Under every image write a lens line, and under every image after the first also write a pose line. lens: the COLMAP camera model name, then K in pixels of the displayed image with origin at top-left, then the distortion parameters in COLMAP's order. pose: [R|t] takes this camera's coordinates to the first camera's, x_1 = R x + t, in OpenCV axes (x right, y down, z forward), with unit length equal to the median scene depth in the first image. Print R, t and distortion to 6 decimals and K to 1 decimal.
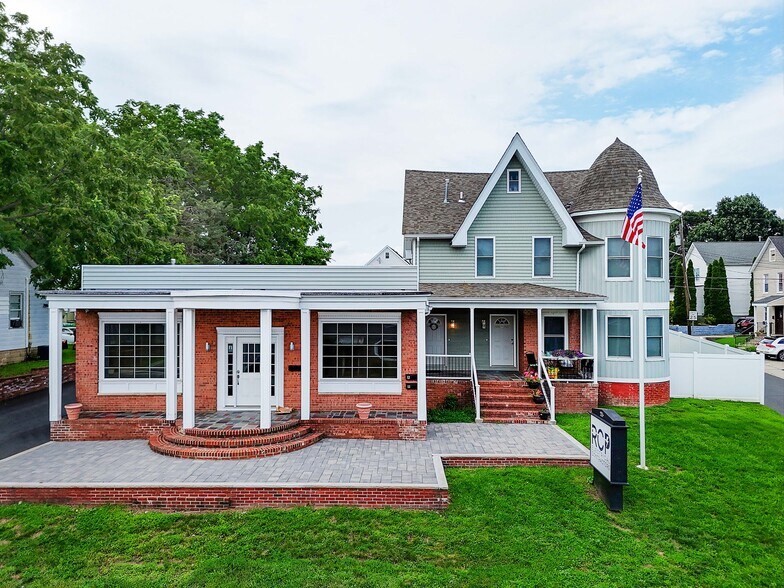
lens RADIAL K [[584.0, 0, 390.6], [0, 584.0, 309.9], [0, 0, 1]] dist [0.056131, -0.038455]
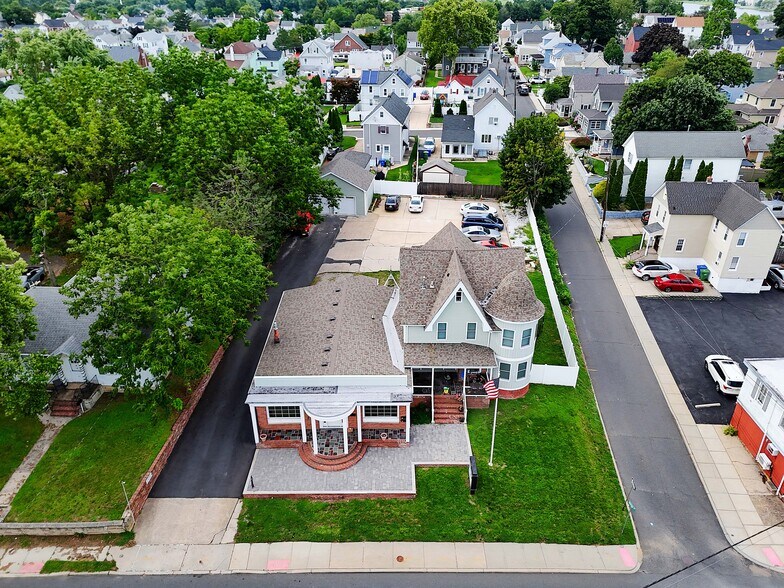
lens RADIAL K [[584.0, 0, 390.6], [0, 584.0, 309.9], [0, 0, 1]] dist [0.056131, -0.038455]
pose [[0.999788, -0.013883, 0.015217, -0.038003], [0.004489, 0.867842, 0.496820, -1.206579], [-0.020104, -0.496647, 0.867720, -0.682161]]
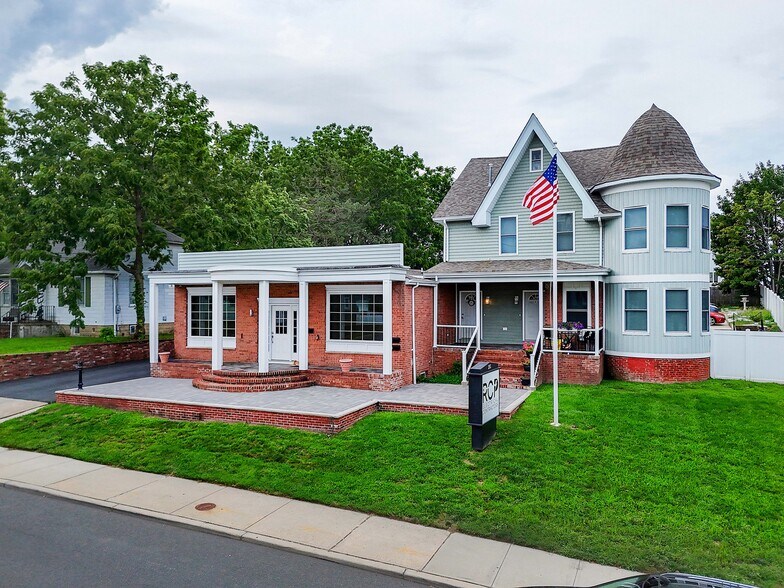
lens RADIAL K [[584.0, 0, 390.6], [0, 584.0, 309.9], [0, 0, 1]] dist [0.056131, -0.038455]
pose [[0.918220, 0.003802, -0.396052, 0.419742], [-0.001573, 0.999981, 0.005953, 0.041659], [0.396067, -0.004843, 0.918209, -0.056146]]
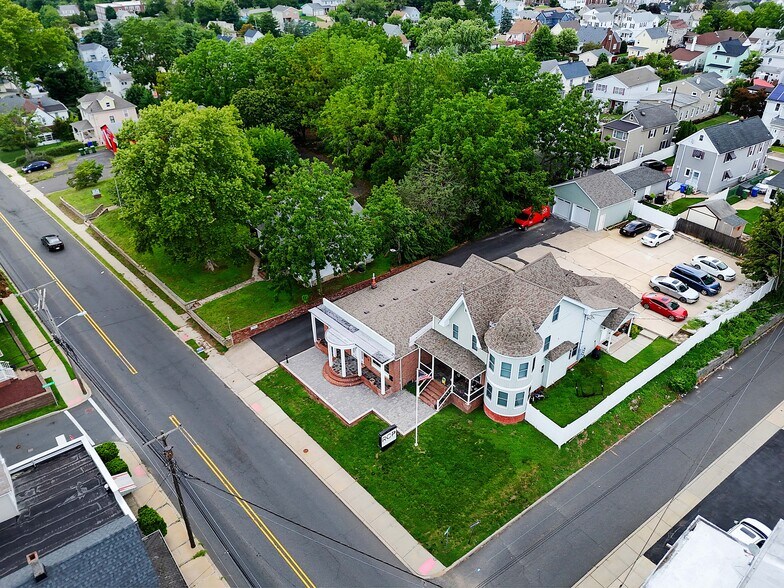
lens RADIAL K [[584.0, 0, 390.6], [0, 584.0, 309.9], [0, 0, 1]] dist [0.056131, -0.038455]
pose [[0.665485, 0.393590, -0.634206, 1.487258], [0.008769, 0.845492, 0.533916, -1.457267], [0.746360, -0.360874, 0.559211, -0.417256]]
